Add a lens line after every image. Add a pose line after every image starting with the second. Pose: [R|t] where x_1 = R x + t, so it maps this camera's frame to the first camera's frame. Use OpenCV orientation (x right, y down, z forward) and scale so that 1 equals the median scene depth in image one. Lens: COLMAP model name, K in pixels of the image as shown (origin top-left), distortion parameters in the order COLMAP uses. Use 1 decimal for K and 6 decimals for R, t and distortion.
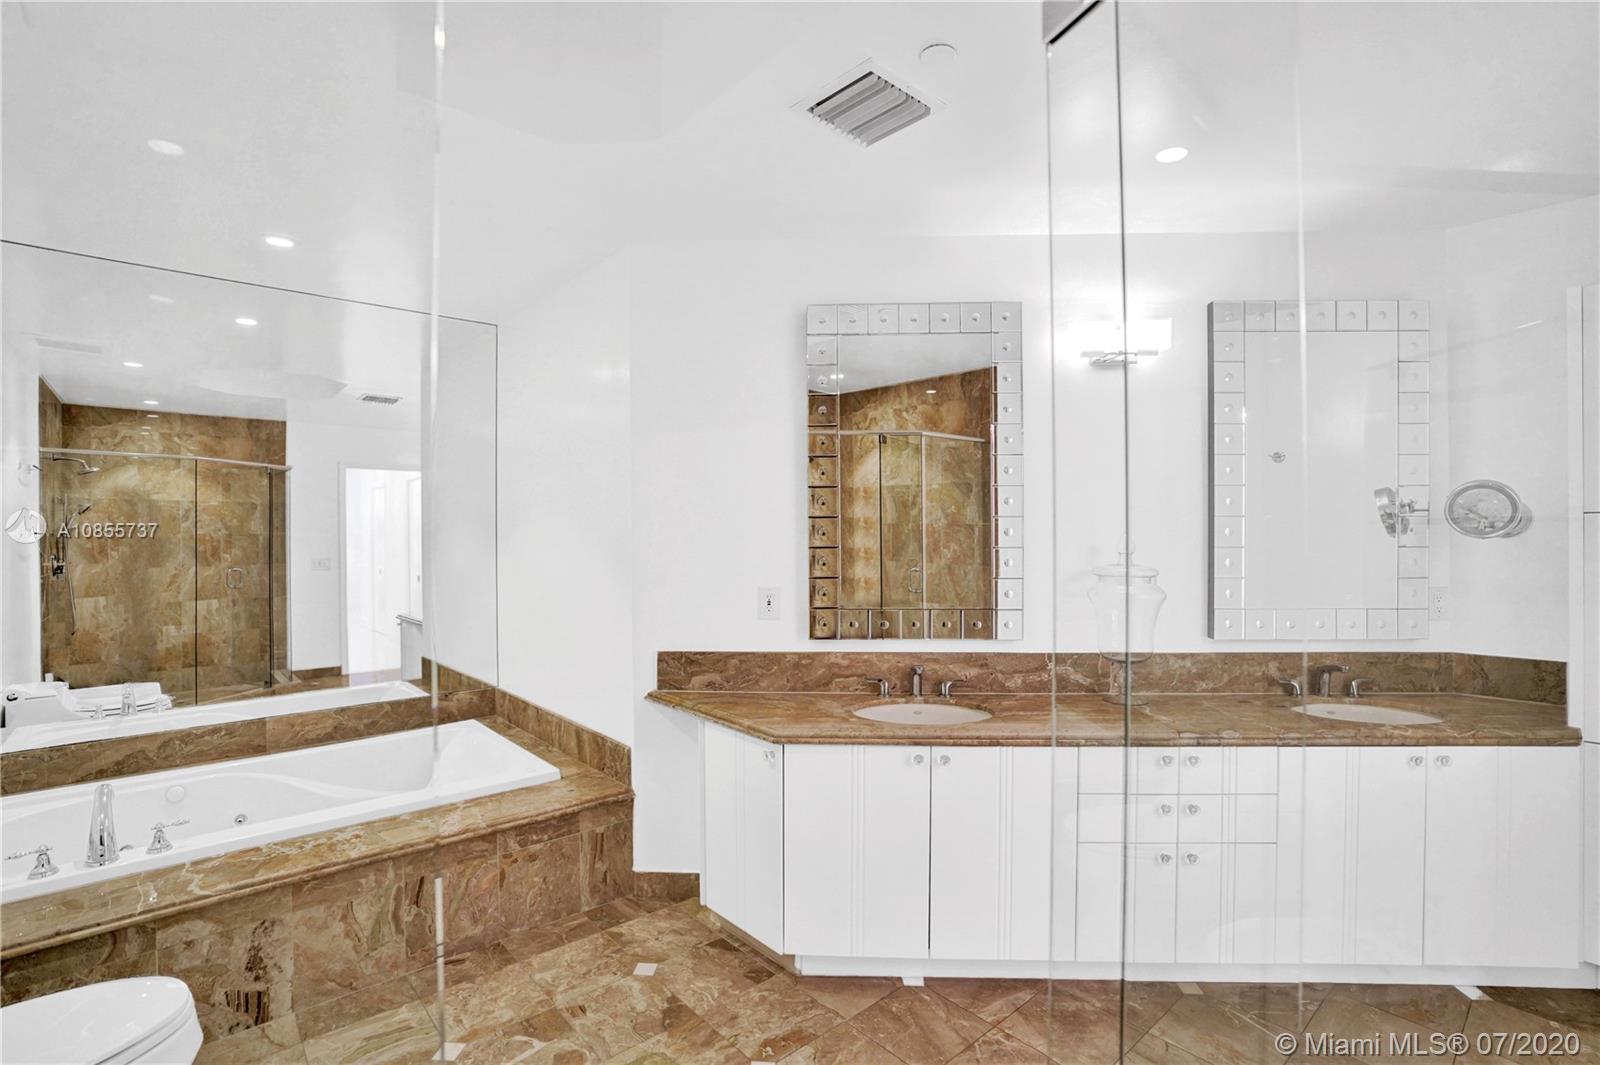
lens RADIAL K [[745.2, 0, 793.7], [0, 745.2, 529.8], [0, 0, 1]] dist [-0.023551, 0.000312]
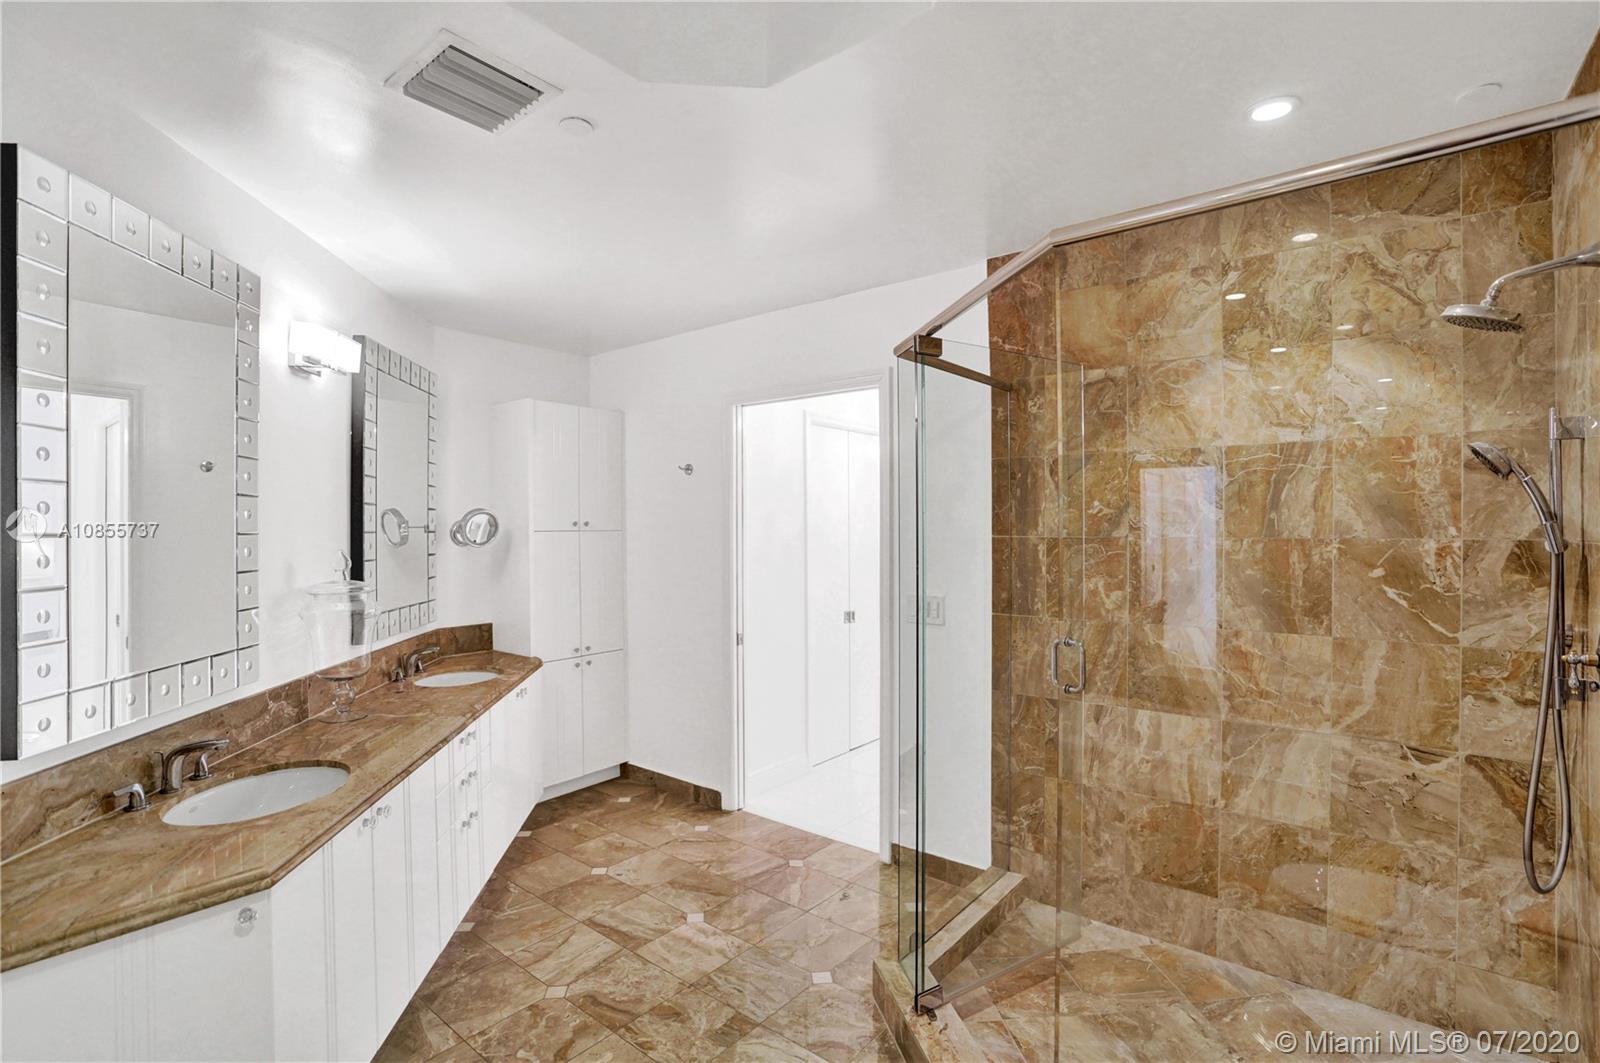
lens RADIAL K [[745.2, 0, 793.7], [0, 745.2, 528.8], [0, 0, 1]] dist [-0.023551, 0.000312]
pose [[-0.165736, 0.003401, 0.986164, -0.616944], [0.007482, 0.999970, -0.002191, -0.014268], [-0.986142, 0.007015, -0.165757, 0.560326]]
